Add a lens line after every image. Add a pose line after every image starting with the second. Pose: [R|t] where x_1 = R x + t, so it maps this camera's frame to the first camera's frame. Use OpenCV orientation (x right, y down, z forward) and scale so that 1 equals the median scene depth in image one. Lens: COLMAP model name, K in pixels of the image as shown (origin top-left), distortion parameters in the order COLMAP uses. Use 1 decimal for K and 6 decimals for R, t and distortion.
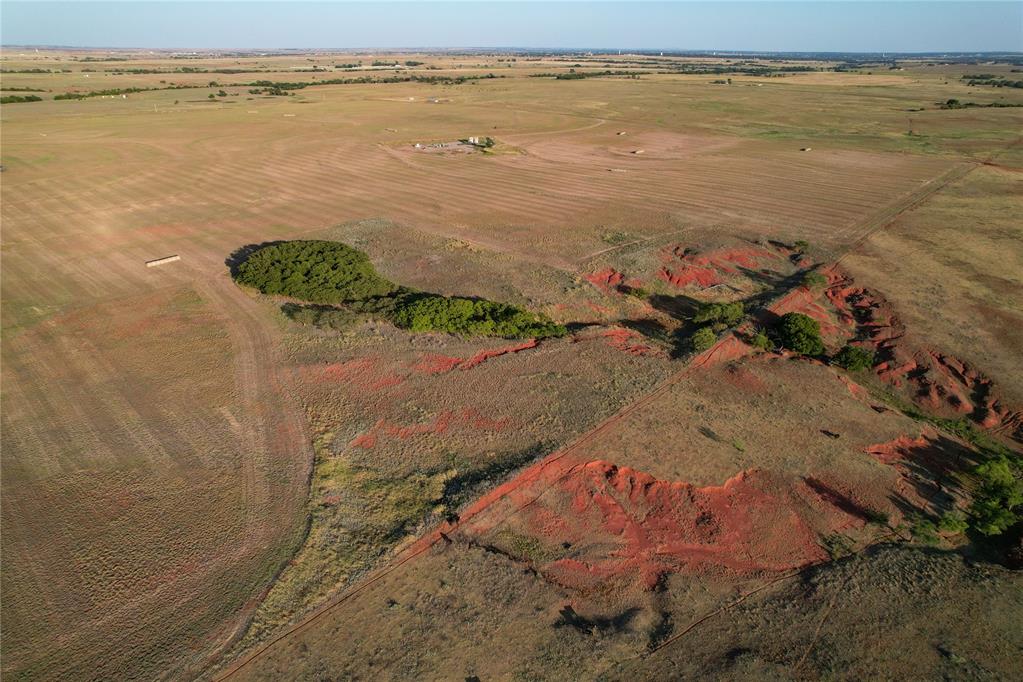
lens RADIAL K [[657.5, 0, 511.5], [0, 657.5, 341.0], [0, 0, 1]] dist [-0.080735, 0.075307]
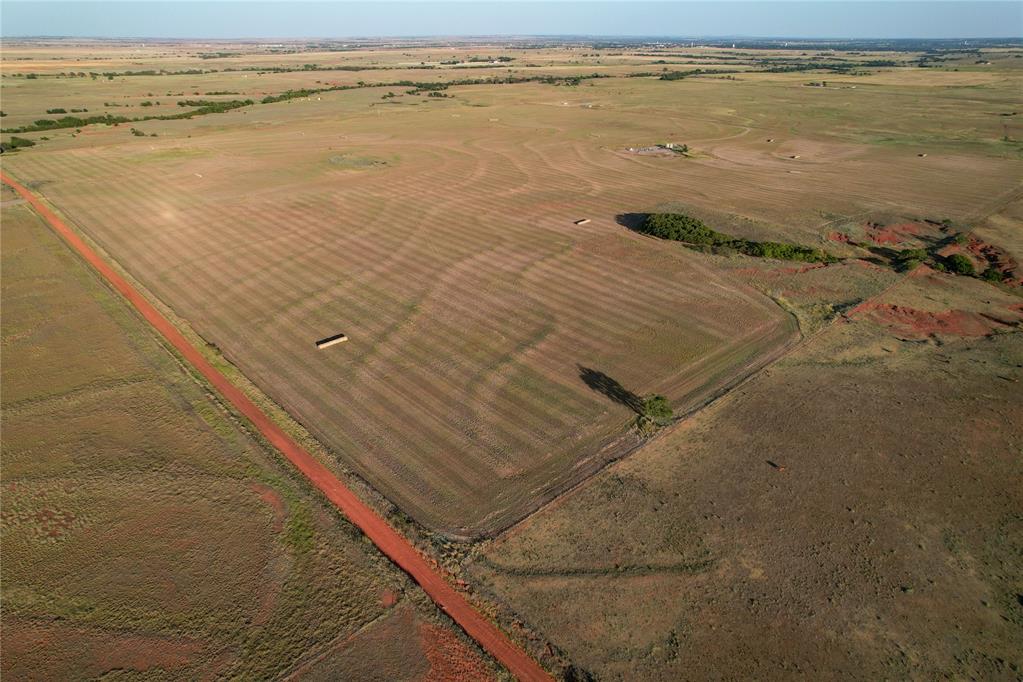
lens RADIAL K [[657.5, 0, 511.5], [0, 657.5, 341.0], [0, 0, 1]] dist [-0.080735, 0.075307]
pose [[0.996824, 0.029325, -0.074045, -0.668532], [-0.028040, 0.999439, 0.018331, 0.197947], [0.074541, -0.016197, 0.997086, -0.919975]]
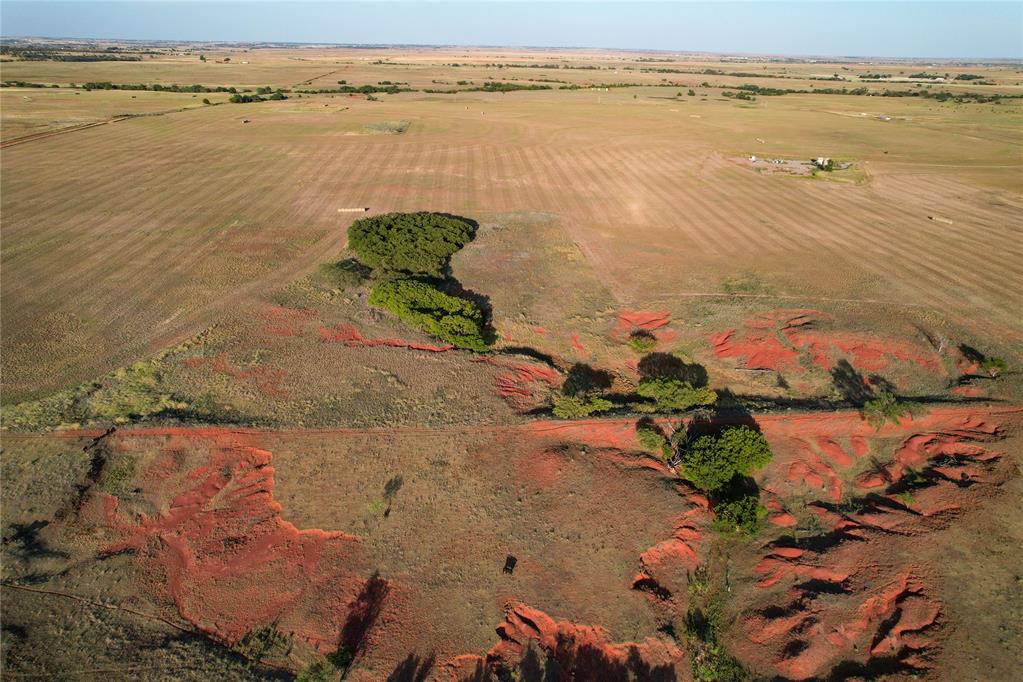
lens RADIAL K [[657.5, 0, 511.5], [0, 657.5, 341.0], [0, 0, 1]] dist [-0.080735, 0.075307]
pose [[0.722453, 0.292913, -0.626309, 0.604812], [-0.298082, 0.949275, 0.100118, -0.114234], [0.623865, 0.114361, 0.773119, 0.287107]]
